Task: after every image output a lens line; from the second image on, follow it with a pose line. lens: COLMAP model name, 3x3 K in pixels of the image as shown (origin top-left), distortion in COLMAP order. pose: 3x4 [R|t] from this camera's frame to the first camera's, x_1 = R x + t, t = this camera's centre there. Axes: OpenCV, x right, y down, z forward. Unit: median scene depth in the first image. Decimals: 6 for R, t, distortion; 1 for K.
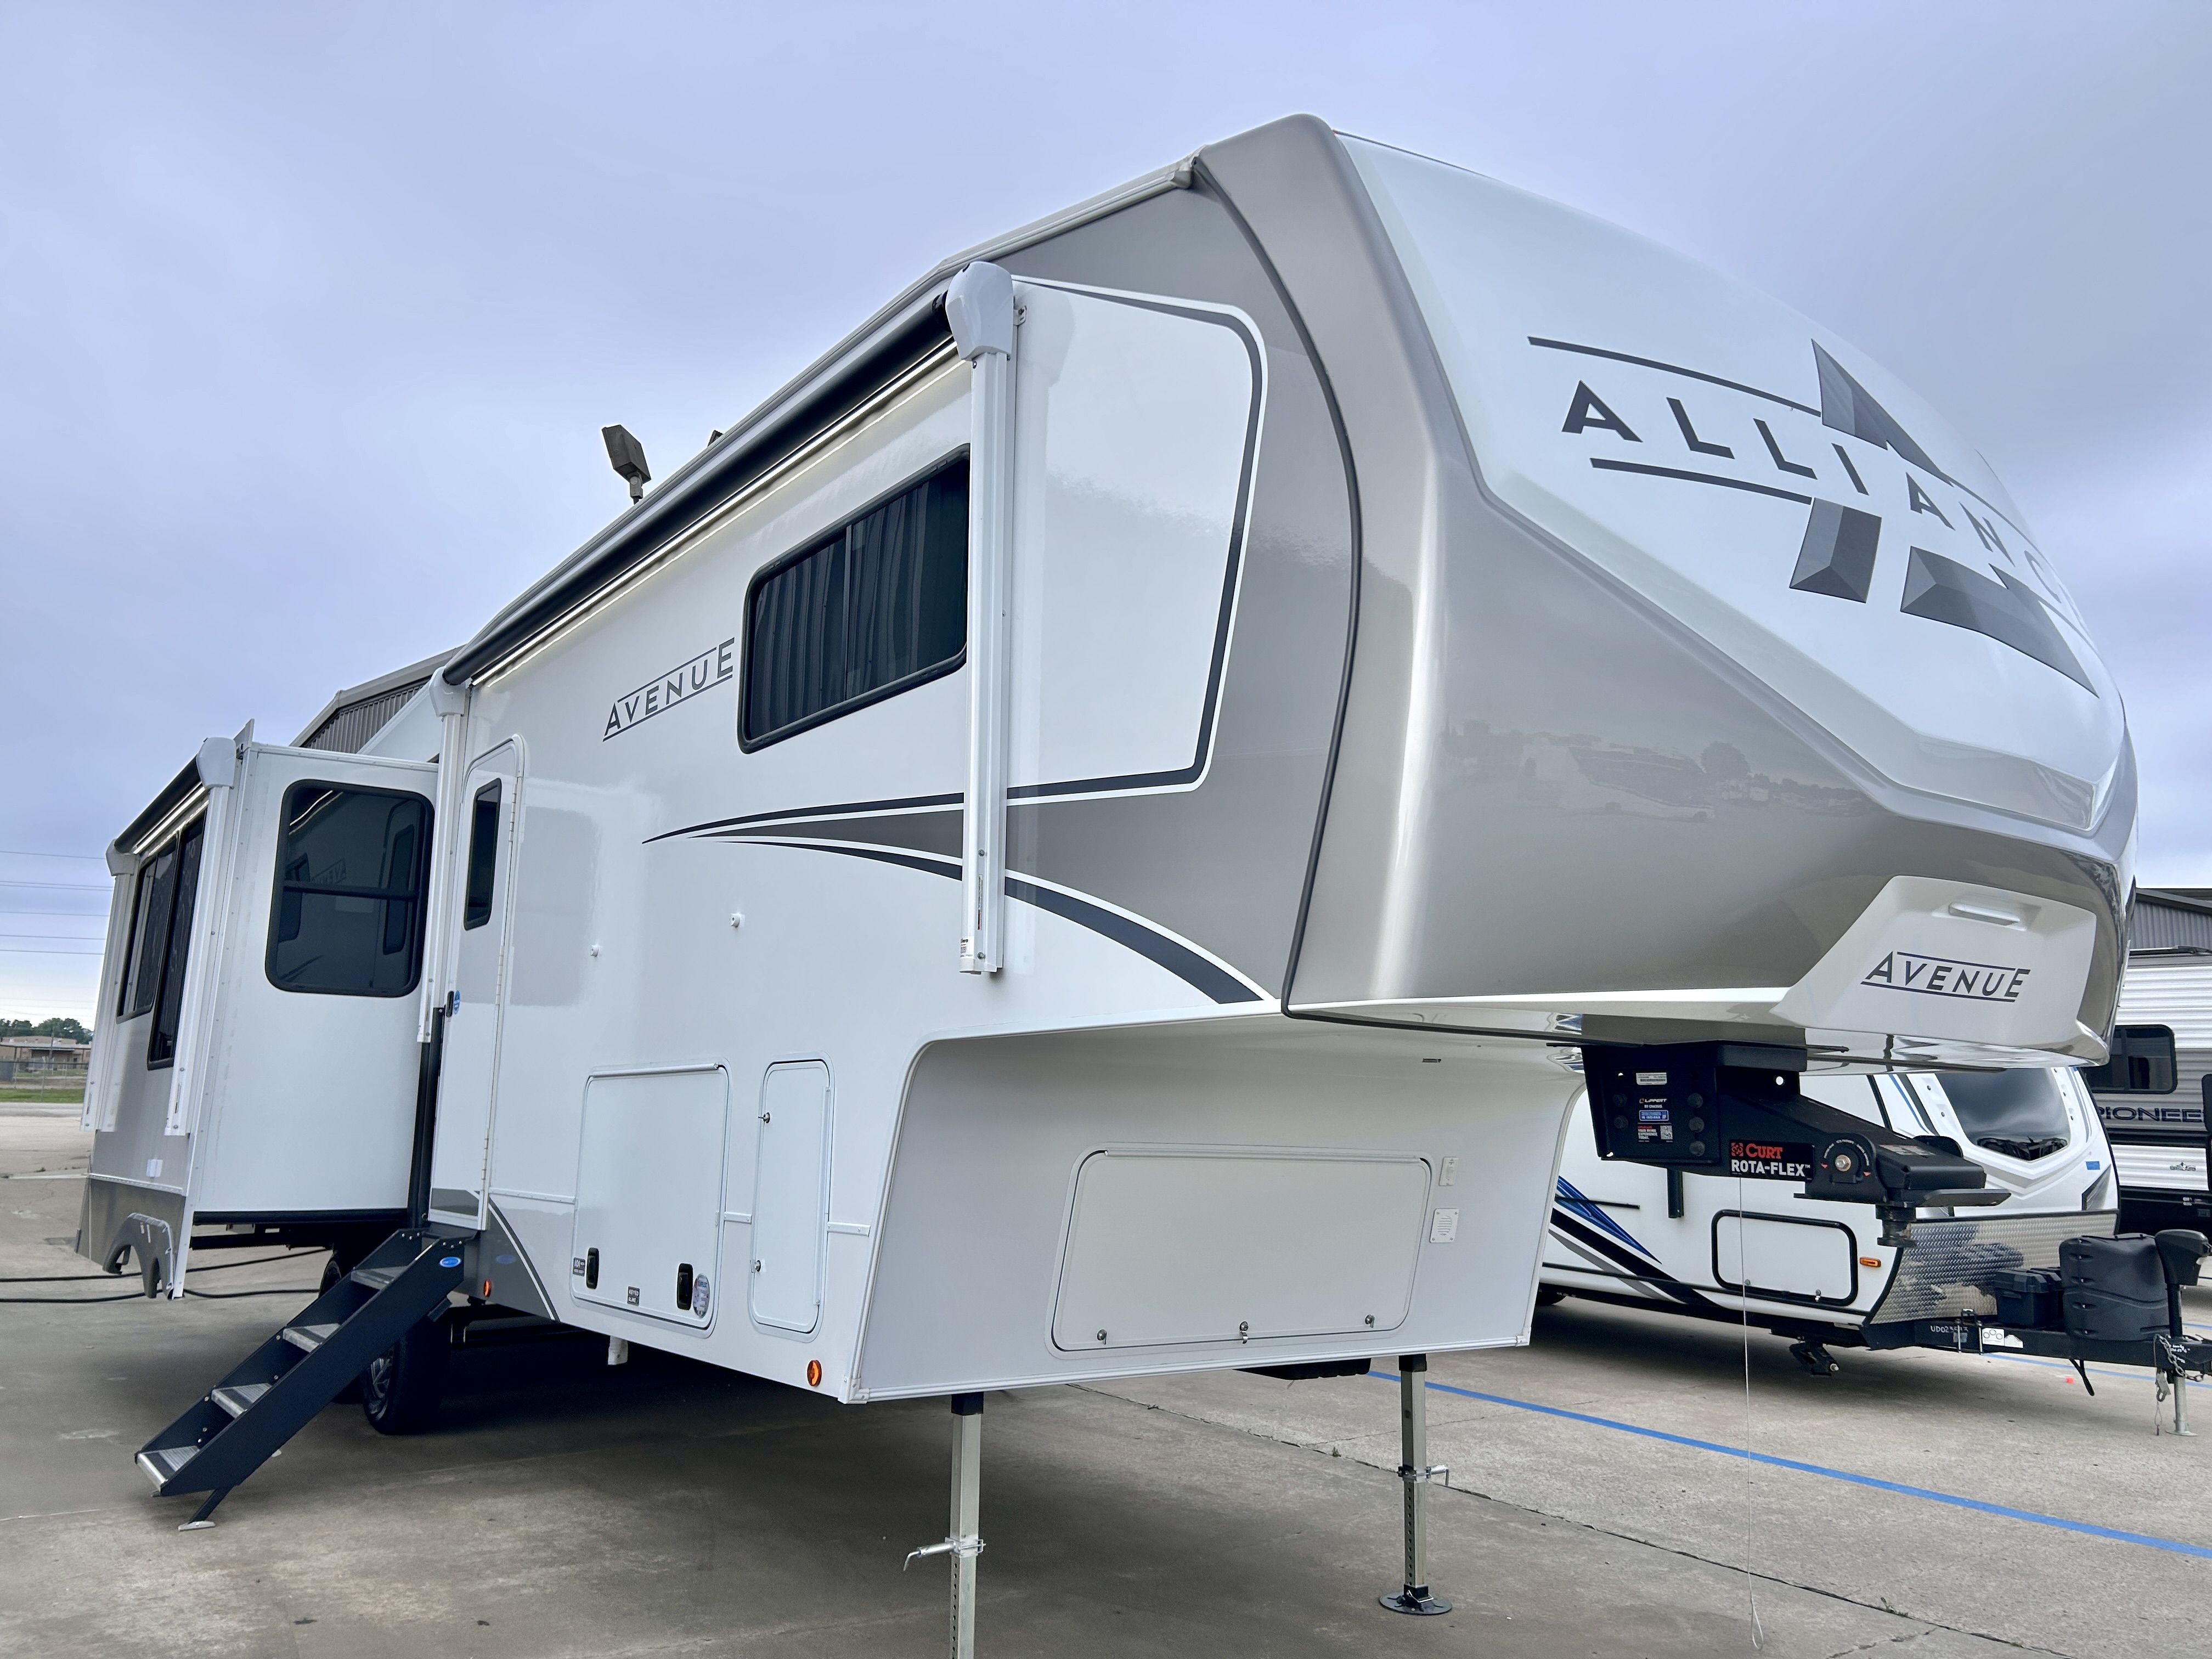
lens RADIAL K [[1633.5, 0, 1101.1], [0, 1633.5, 834.3], [0, 0, 1]] dist [0.047681, -0.023594]
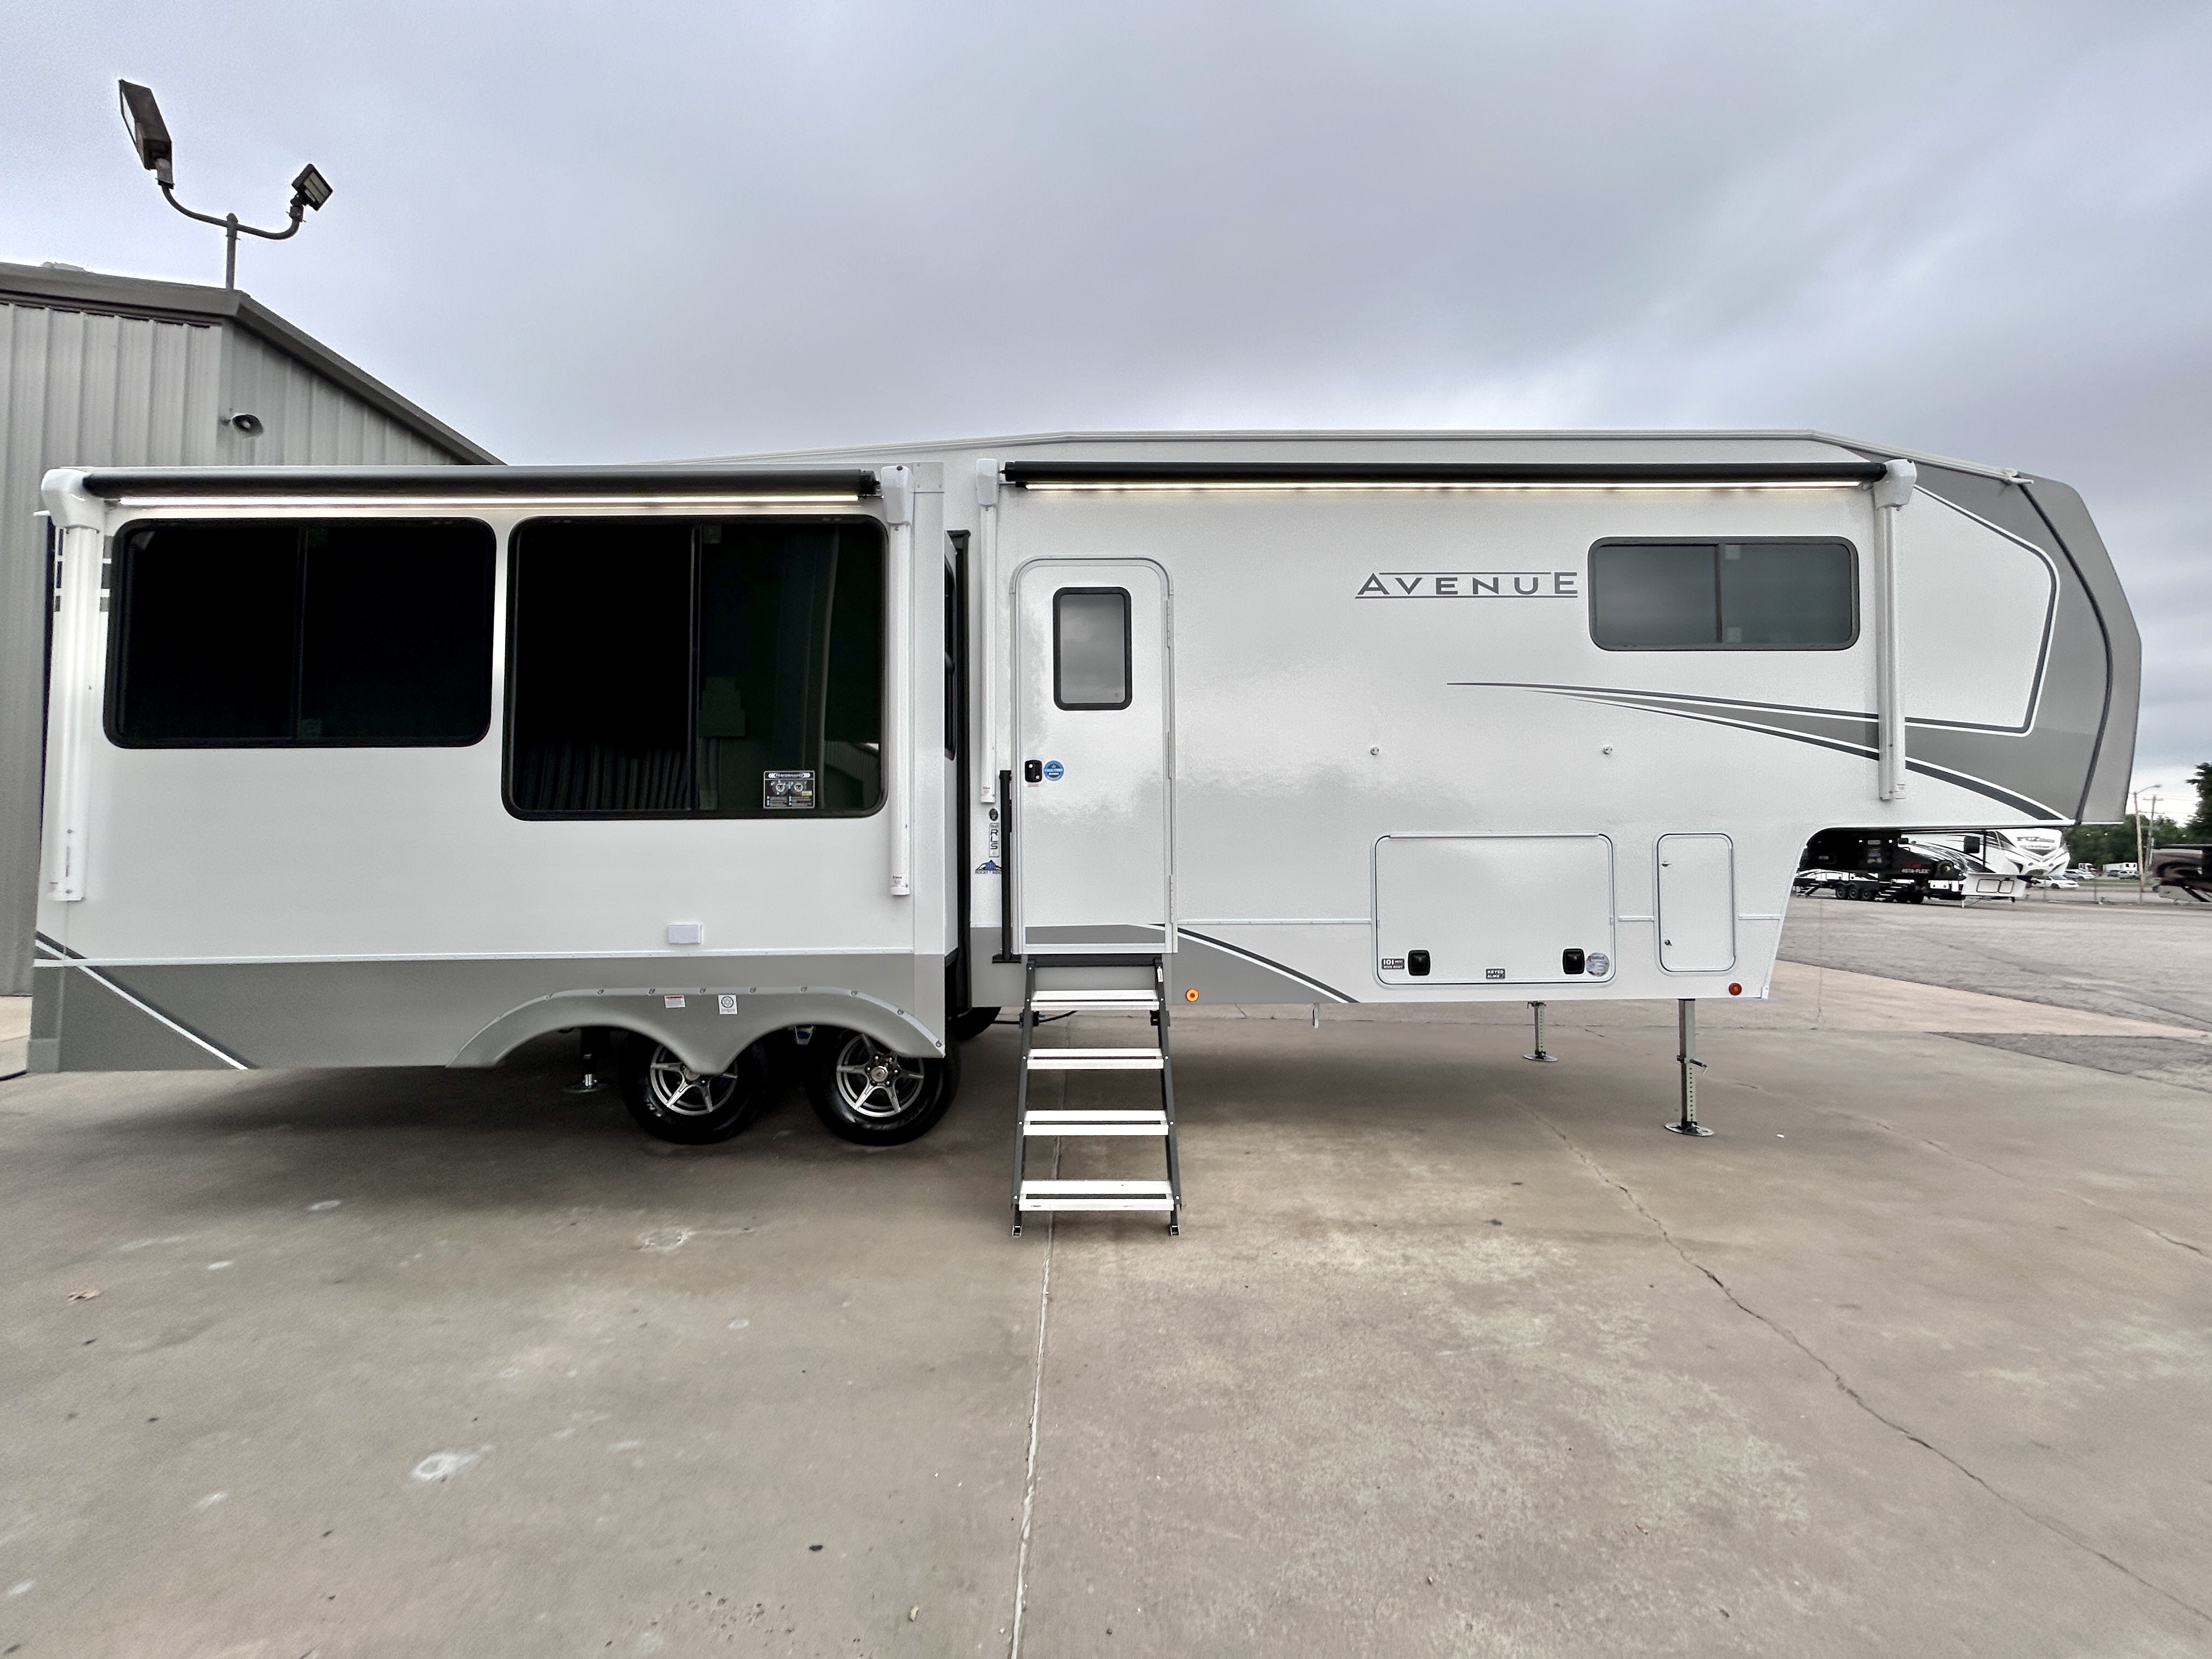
lens RADIAL K [[886.7, 0, 1087.1], [0, 886.7, 819.5], [0, 0, 1]] dist [-0.000966, 0.000202]
pose [[0.595034, 0.009660, 0.803643, -1.224146], [-0.130815, 0.987758, 0.084985, 0.111198], [-0.792983, -0.155698, 0.589013, 0.834394]]
